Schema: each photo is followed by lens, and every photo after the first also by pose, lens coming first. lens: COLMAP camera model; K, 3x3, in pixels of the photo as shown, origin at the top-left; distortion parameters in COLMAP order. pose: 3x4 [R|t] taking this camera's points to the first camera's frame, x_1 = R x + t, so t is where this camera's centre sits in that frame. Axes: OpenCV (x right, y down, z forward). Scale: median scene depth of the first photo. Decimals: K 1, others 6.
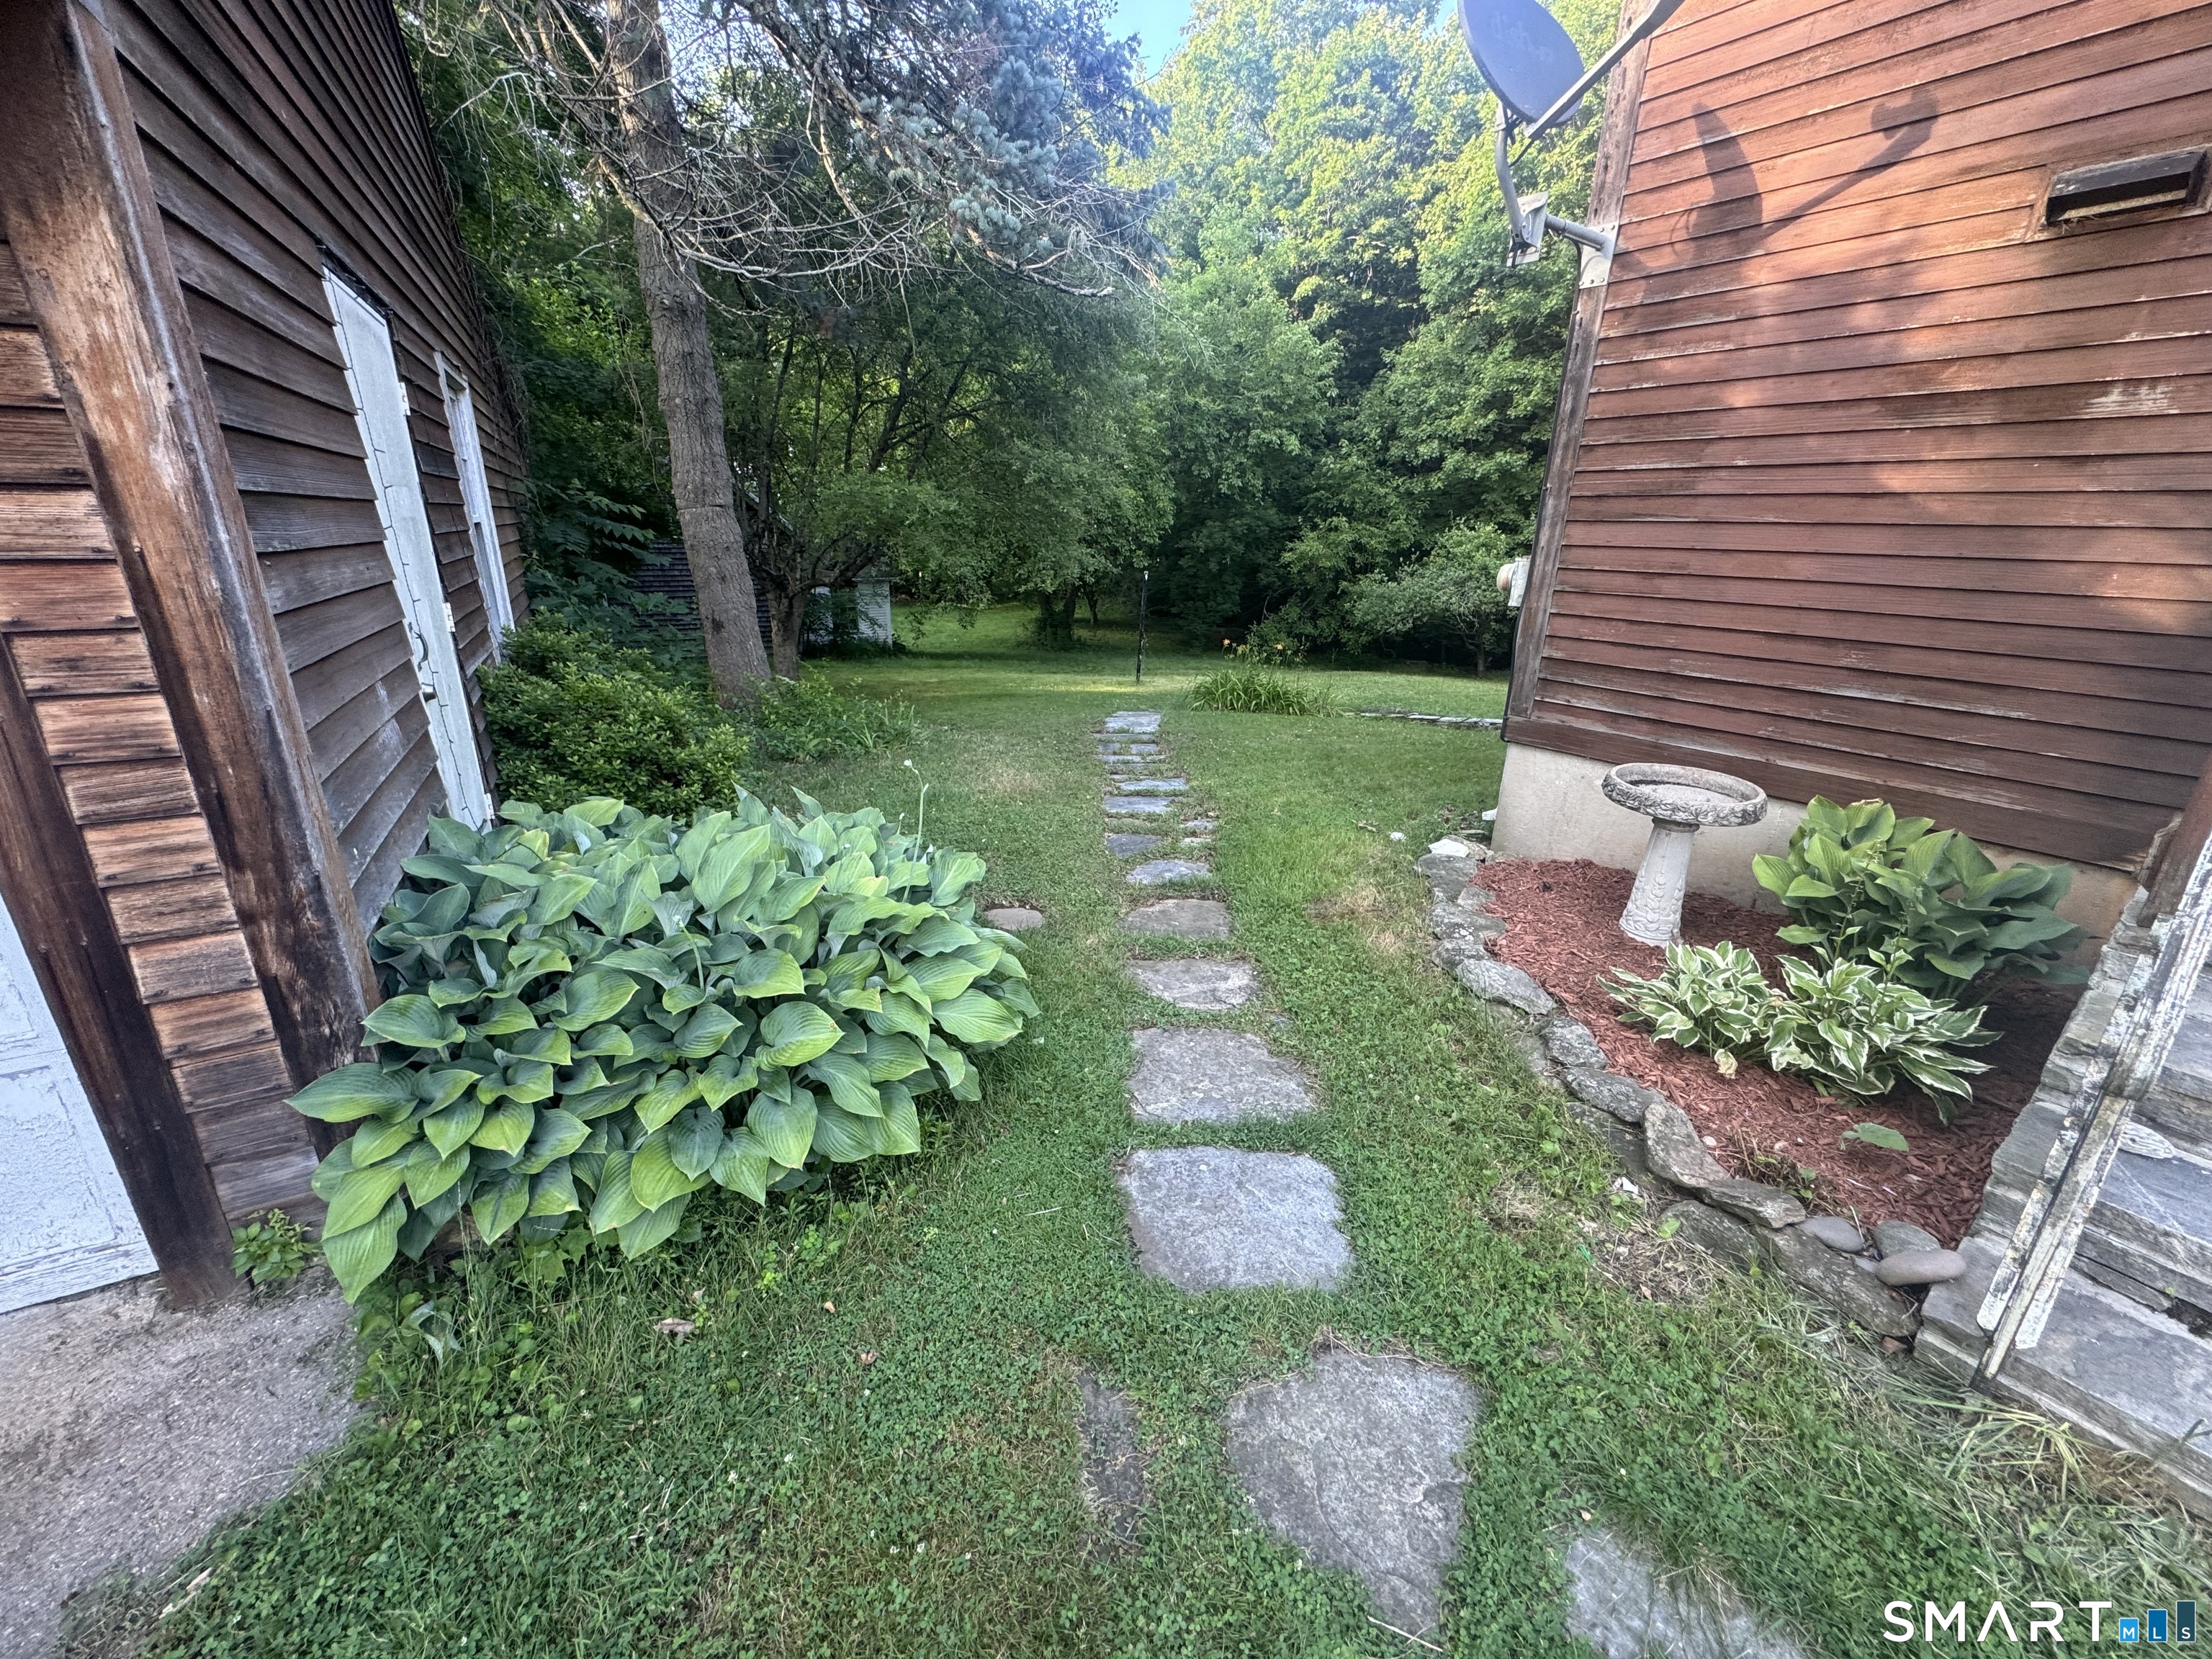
lens RADIAL K [[885.2, 0, 1095.5], [0, 885.2, 825.4], [0, 0, 1]] dist [-0.004989, 0.000975]
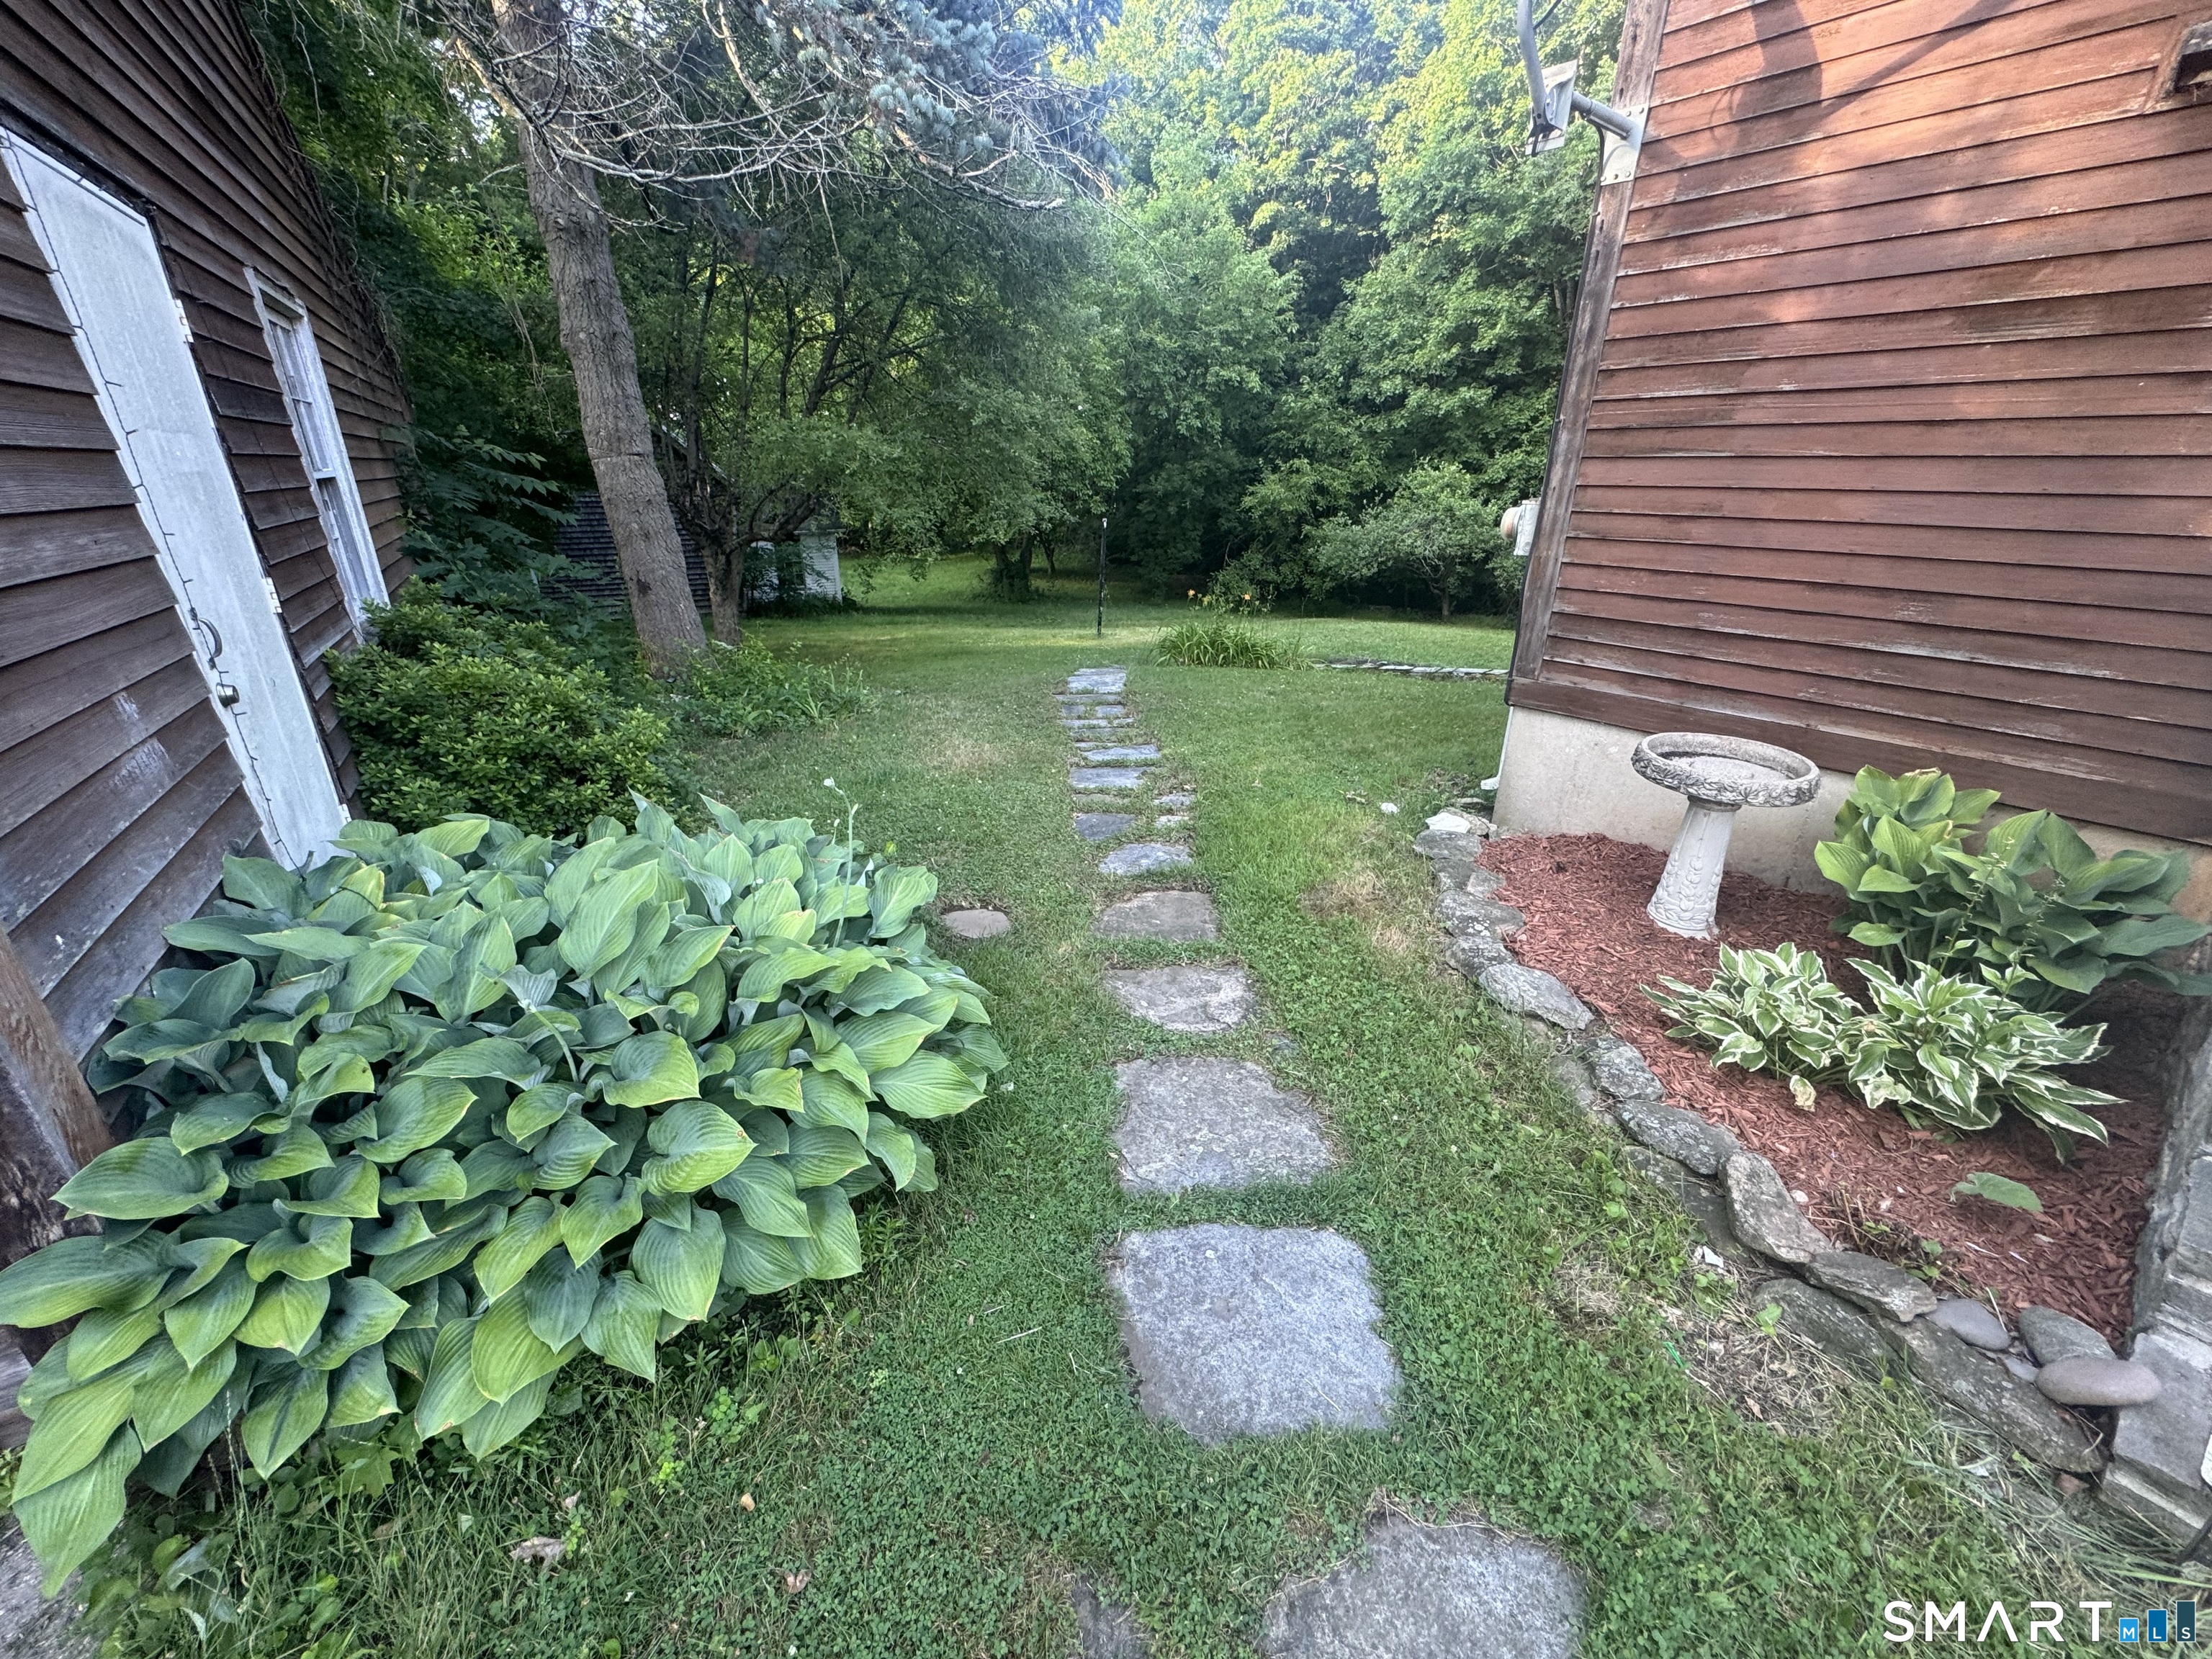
lens RADIAL K [[885.2, 0, 1098.8], [0, 885.2, 824.4], [0, 0, 1]] dist [-0.004989, 0.000975]
pose [[0.998593, -0.031269, 0.042837, -0.005241], [0.028920, 0.998100, 0.054398, -0.058484], [-0.044457, -0.053082, 0.997600, 0.173549]]
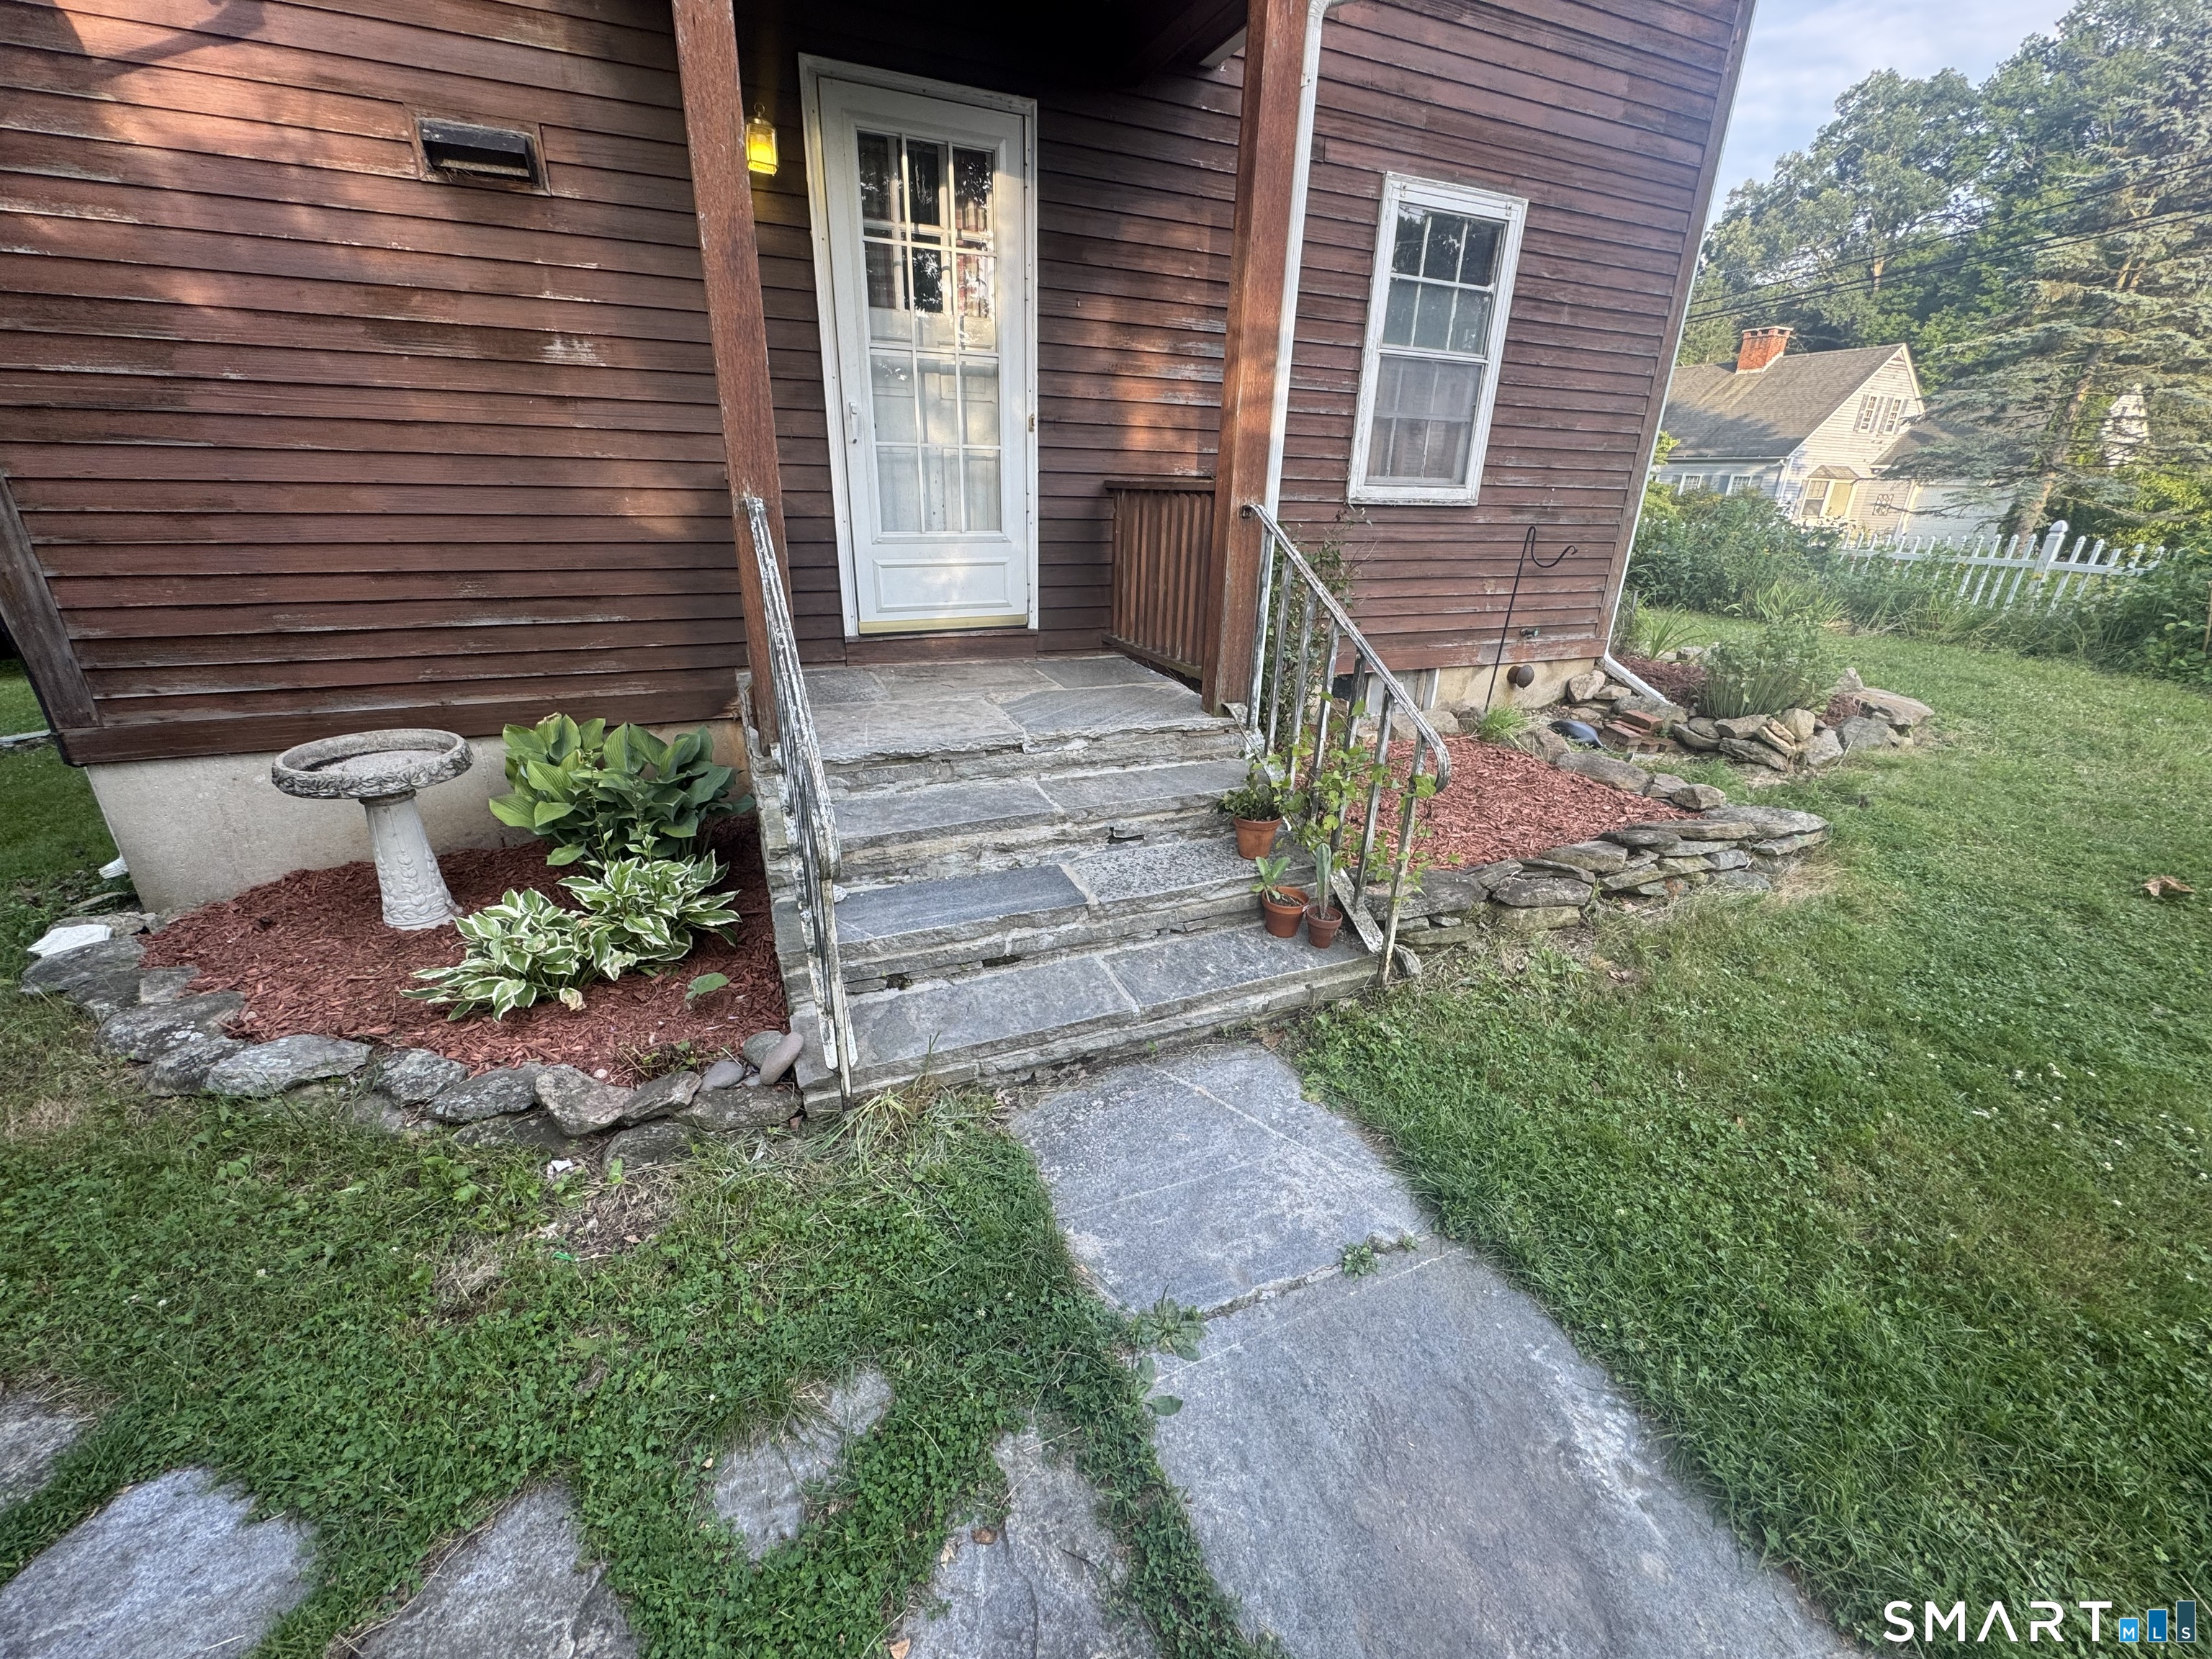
lens RADIAL K [[885.2, 0, 1109.8], [0, 885.2, 826.4], [0, 0, 1]] dist [-0.004989, 0.000975]
pose [[0.227394, -0.366744, 0.902104, 0.007469], [0.295974, 0.908576, 0.294768, -0.027371], [-0.927734, 0.199971, 0.315152, 0.060004]]
